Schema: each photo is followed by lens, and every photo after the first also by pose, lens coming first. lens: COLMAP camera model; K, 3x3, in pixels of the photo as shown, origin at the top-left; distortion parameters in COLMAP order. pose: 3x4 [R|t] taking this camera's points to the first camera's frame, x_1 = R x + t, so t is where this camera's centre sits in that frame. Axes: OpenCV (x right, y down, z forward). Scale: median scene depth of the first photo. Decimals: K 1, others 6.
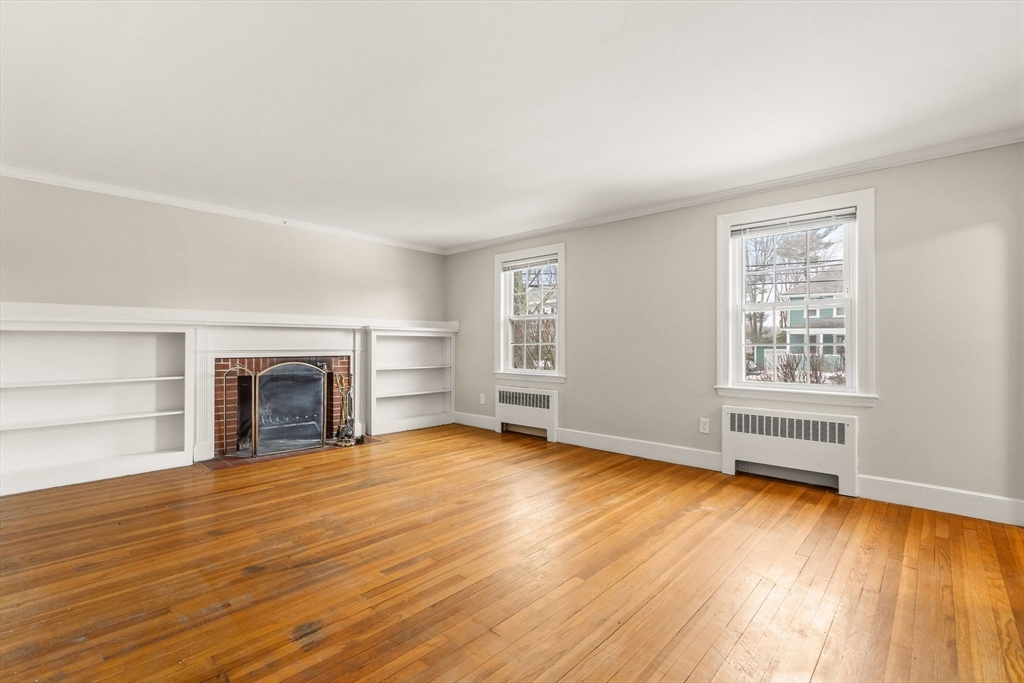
lens RADIAL K [[465.9, 0, 514.0], [0, 465.9, 337.7], [0, 0, 1]] dist [-0.002521, 0.000409]
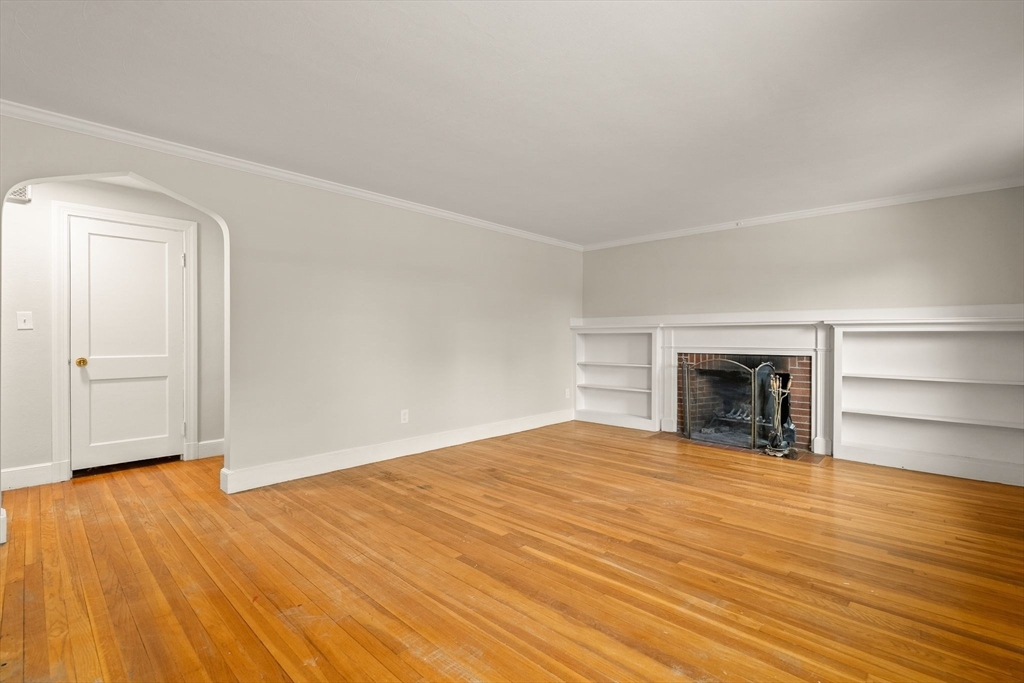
lens RADIAL K [[474.8, 0, 513.8], [0, 474.8, 340.3], [0, 0, 1]] dist [-0.002444, 0.000360]
pose [[-0.020292, 0.000963, -0.999794, 0.678450], [0.006367, 0.999979, 0.000834, 0.007194], [0.999774, -0.006349, -0.020298, 0.627993]]
